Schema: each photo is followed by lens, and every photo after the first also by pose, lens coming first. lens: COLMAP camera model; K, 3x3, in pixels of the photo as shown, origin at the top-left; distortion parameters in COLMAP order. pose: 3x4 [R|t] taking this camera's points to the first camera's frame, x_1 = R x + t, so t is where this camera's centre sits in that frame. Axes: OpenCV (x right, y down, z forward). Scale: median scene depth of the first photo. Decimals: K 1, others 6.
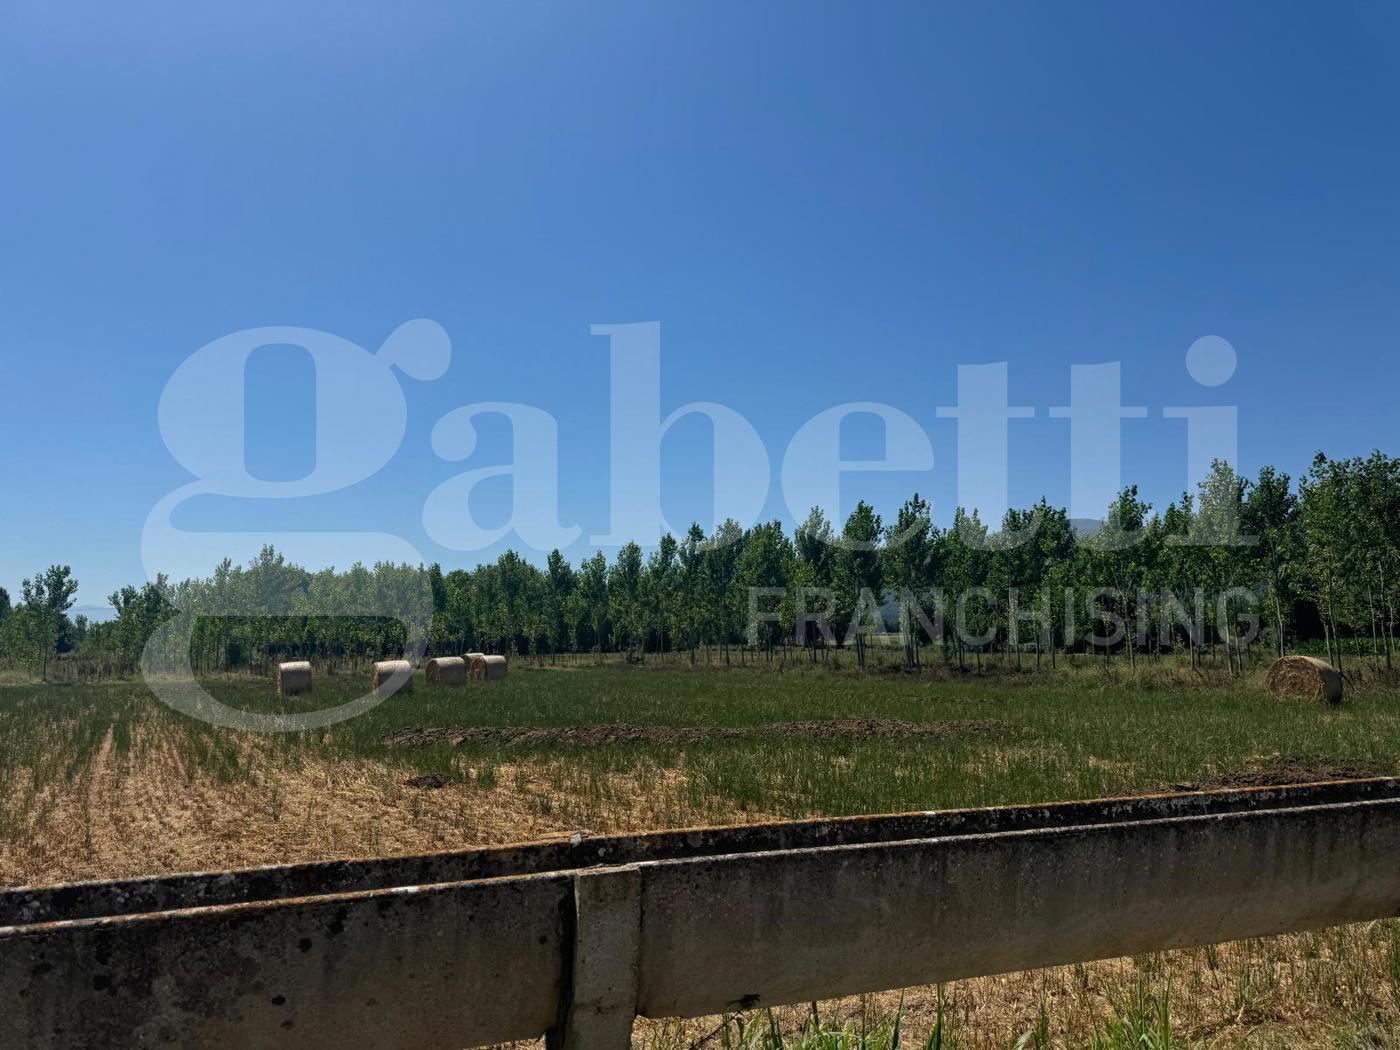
lens RADIAL K [[1048.8, 0, 700.0], [0, 1048.8, 525.0], [0, 0, 1]] dist [0.037945, -0.004692]
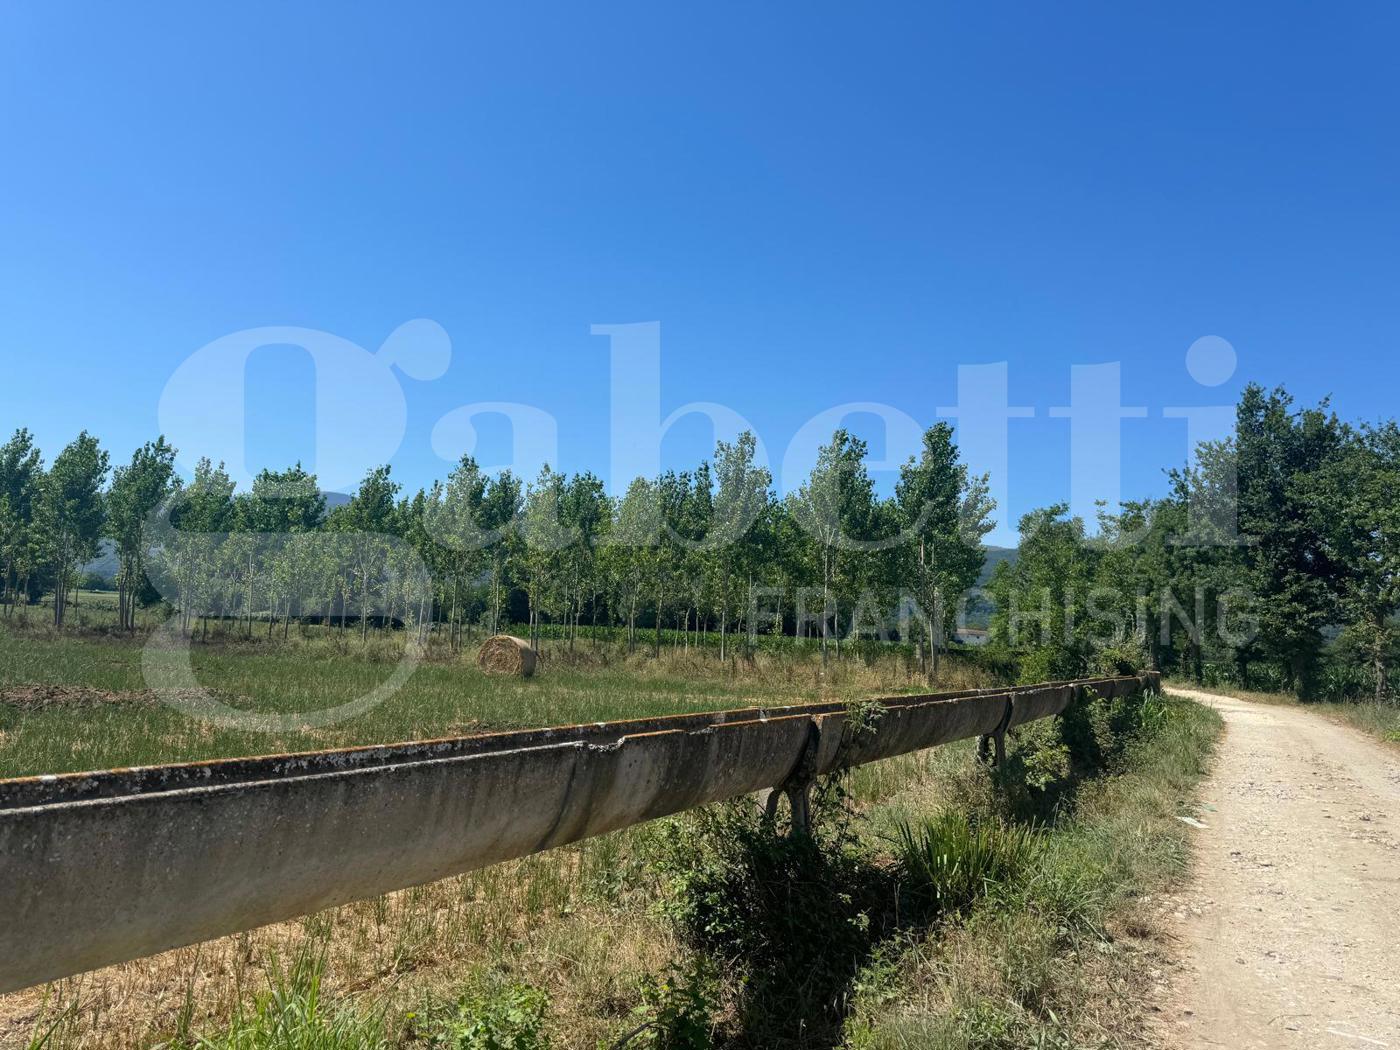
lens RADIAL K [[1028.3, 0, 700.0], [0, 1028.3, 525.0], [0, 0, 1]] dist [0.002040, 0.005644]
pose [[0.771388, 0.117372, 0.625448, 0.083620], [-0.126375, 0.991523, -0.030208, 0.043247], [-0.623691, -0.055739, 0.779681, 0.092056]]
